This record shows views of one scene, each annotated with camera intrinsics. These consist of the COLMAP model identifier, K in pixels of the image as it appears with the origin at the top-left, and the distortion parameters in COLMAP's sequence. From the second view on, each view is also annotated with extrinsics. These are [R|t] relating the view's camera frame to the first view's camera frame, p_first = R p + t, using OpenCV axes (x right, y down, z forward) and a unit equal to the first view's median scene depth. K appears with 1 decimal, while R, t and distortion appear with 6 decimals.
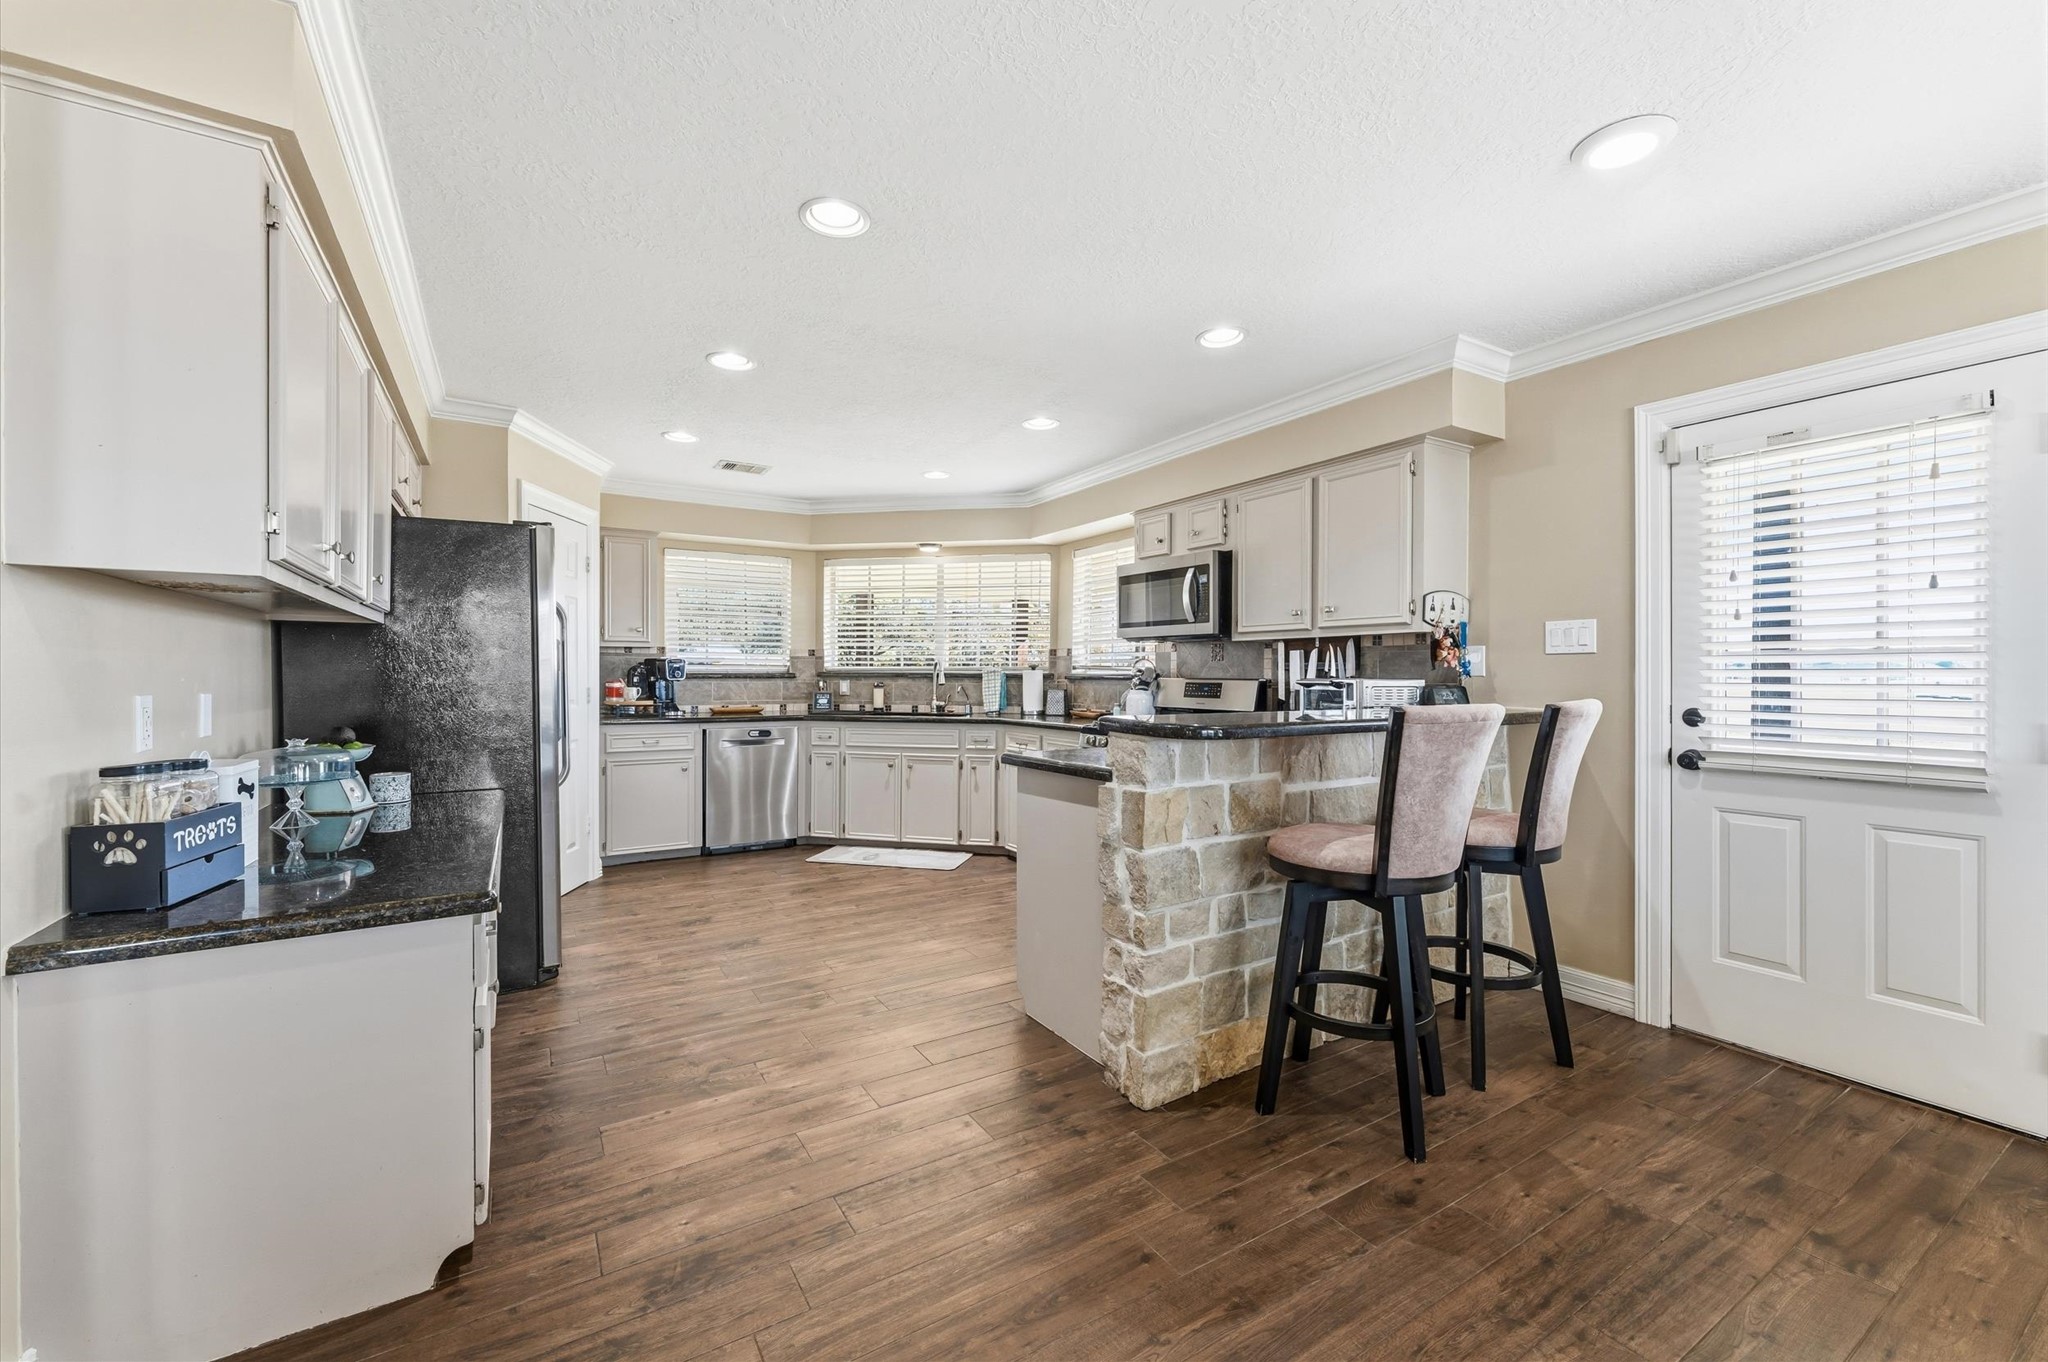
lens RADIAL K [[829.4, 0, 1034.0], [0, 829.4, 673.2], [0, 0, 1]] dist [0.003001, -0.000141]
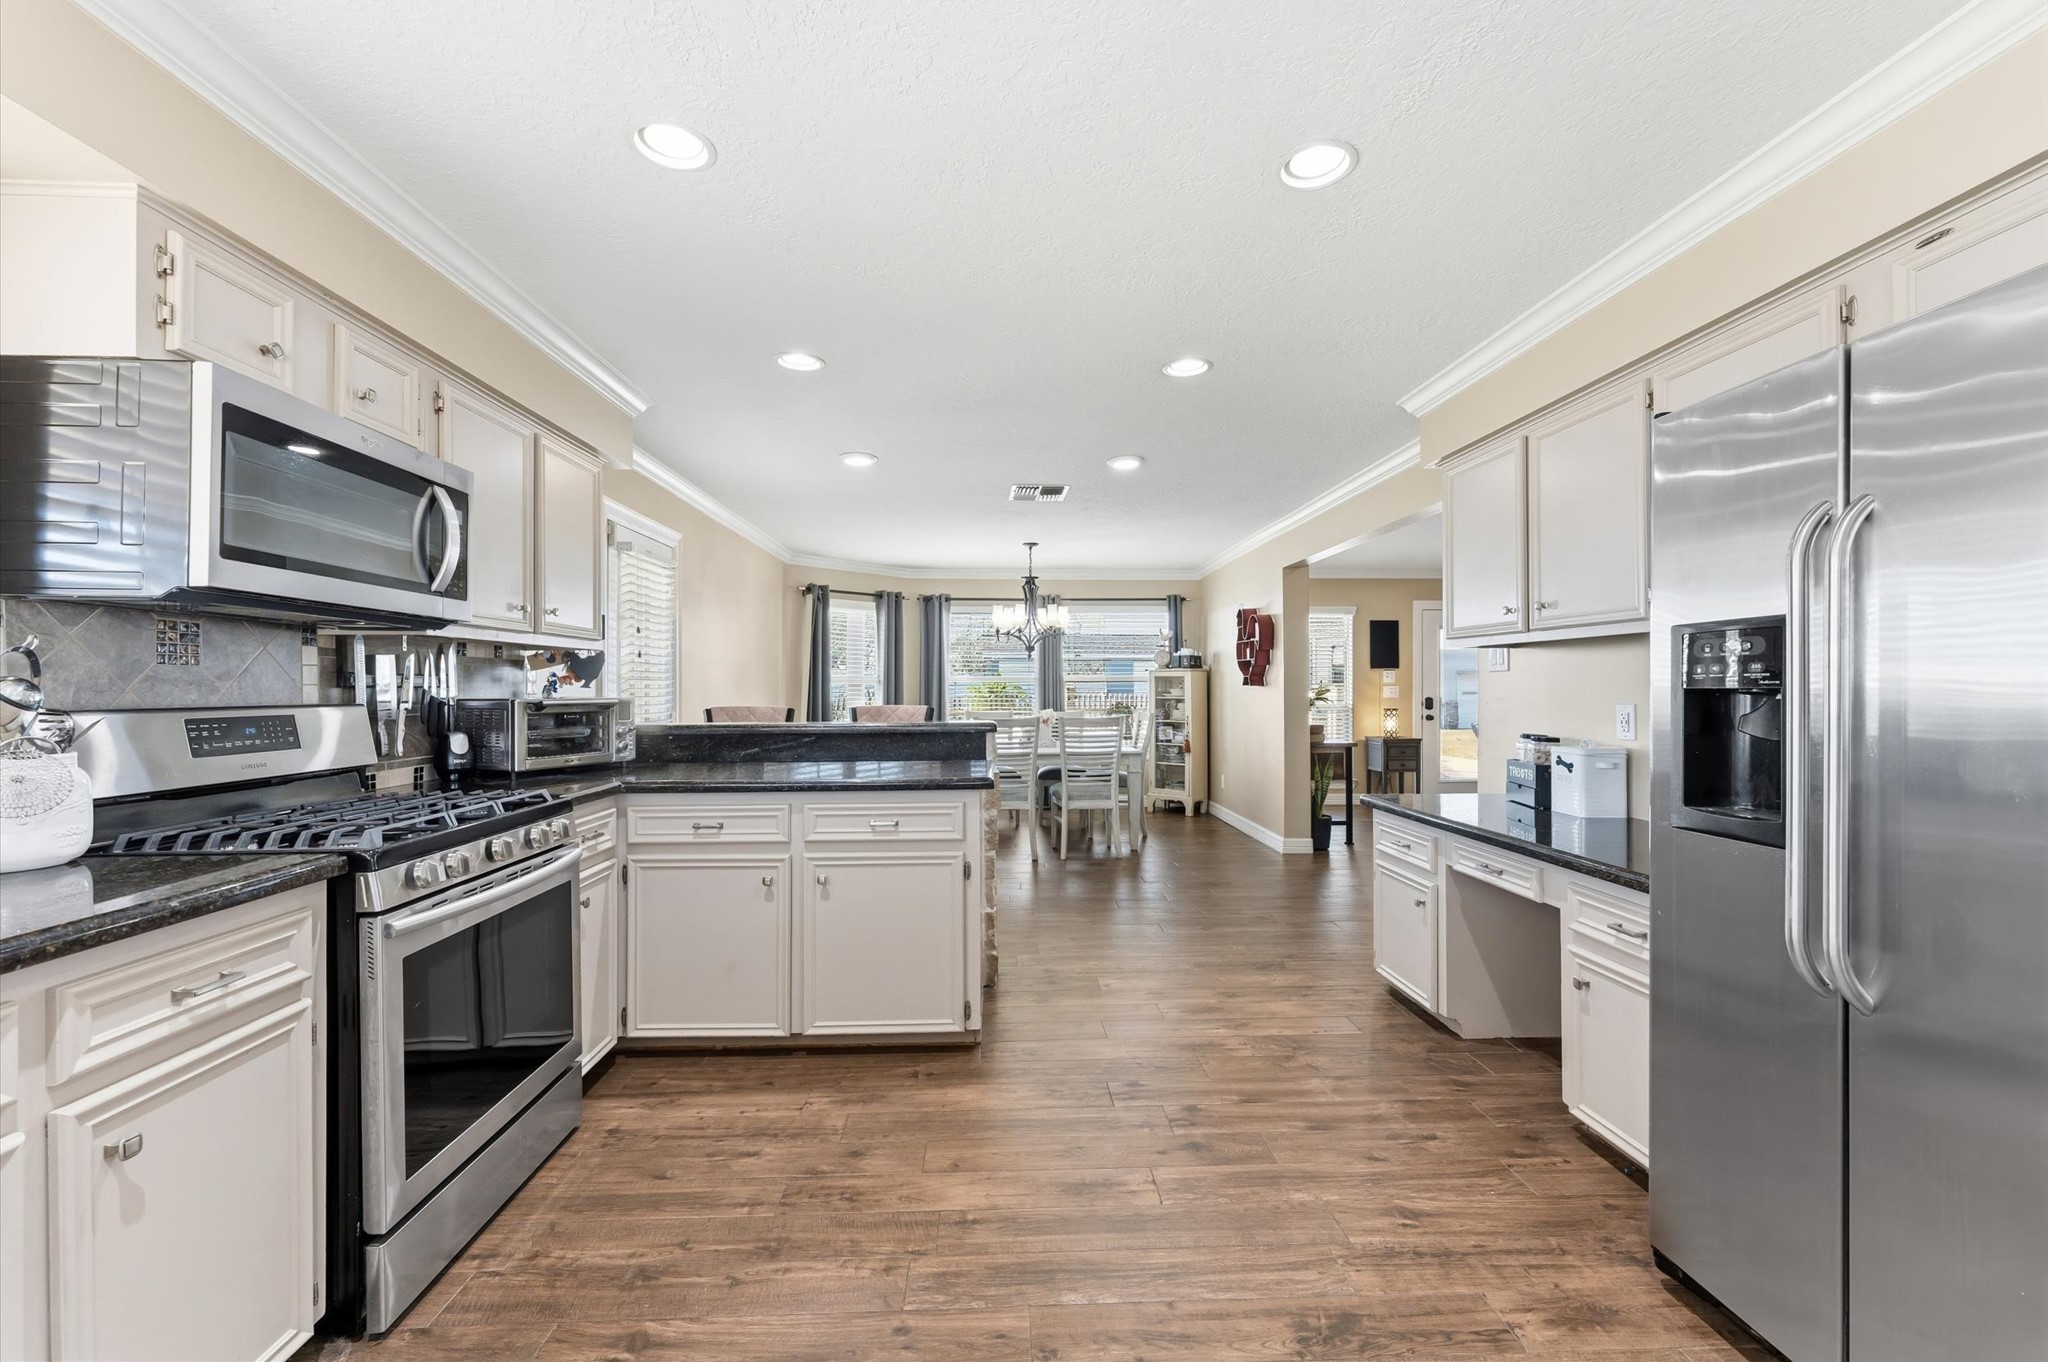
lens RADIAL K [[829.4, 0, 1025.4], [0, 829.4, 685.9], [0, 0, 1]] dist [0.003001, -0.000141]
pose [[-0.868927, 0.001418, 0.494938, -0.510925], [0.002262, 0.999997, 0.001106, -0.005165], [-0.494935, 0.002081, -0.868928, 1.734253]]
